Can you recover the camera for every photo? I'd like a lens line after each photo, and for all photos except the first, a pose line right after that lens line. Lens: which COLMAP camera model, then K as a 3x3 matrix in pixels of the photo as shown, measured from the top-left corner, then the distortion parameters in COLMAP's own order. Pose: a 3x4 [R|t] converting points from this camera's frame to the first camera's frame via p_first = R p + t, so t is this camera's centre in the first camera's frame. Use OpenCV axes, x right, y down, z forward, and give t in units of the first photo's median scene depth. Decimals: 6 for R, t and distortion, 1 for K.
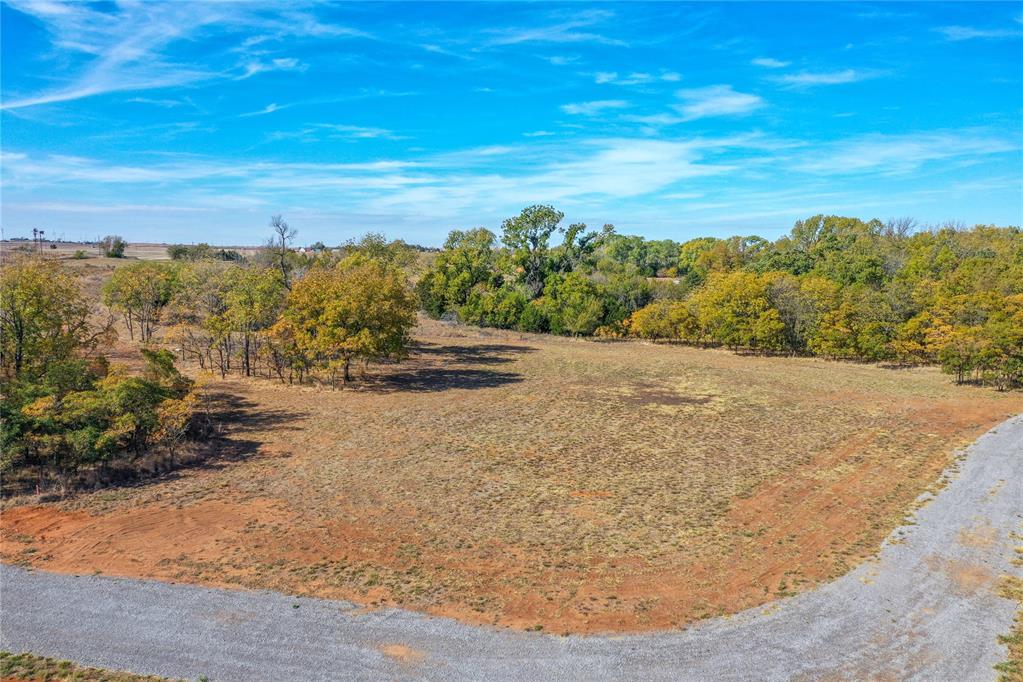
lens RADIAL K [[836.0, 0, 511.5], [0, 836.0, 336.2], [0, 0, 1]] dist [-0.005055, 0.004343]
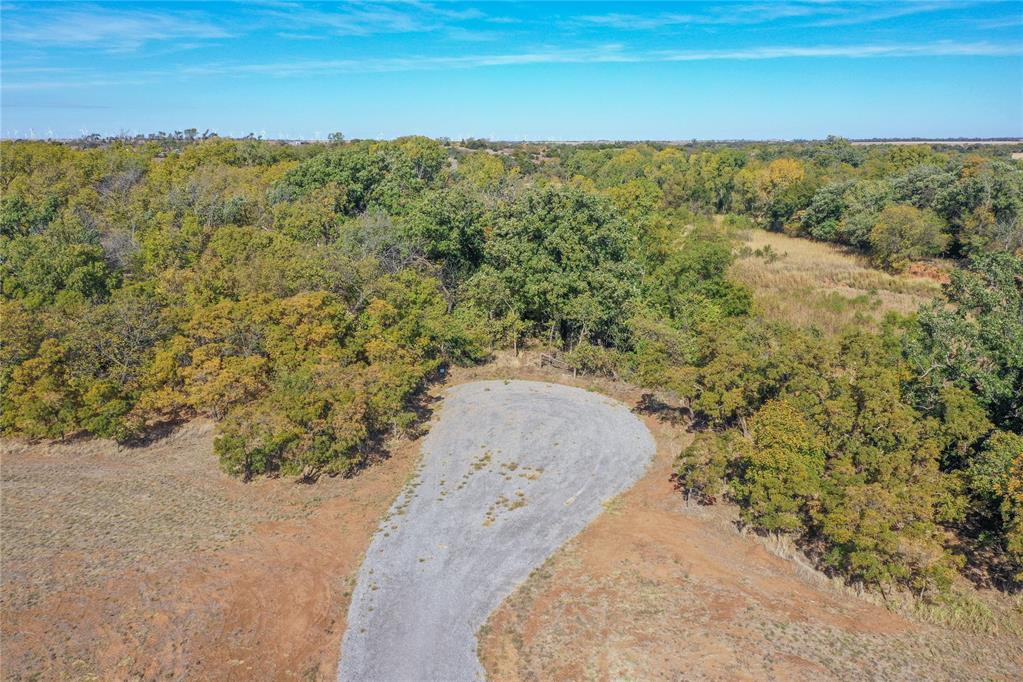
lens RADIAL K [[836.0, 0, 512.6], [0, 836.0, 336.4], [0, 0, 1]] dist [-0.005055, 0.004343]
pose [[0.662304, -0.167757, 0.730213, 0.186728], [0.066168, 0.983899, 0.166024, -0.121284], [-0.746308, -0.061642, 0.662740, 0.362394]]
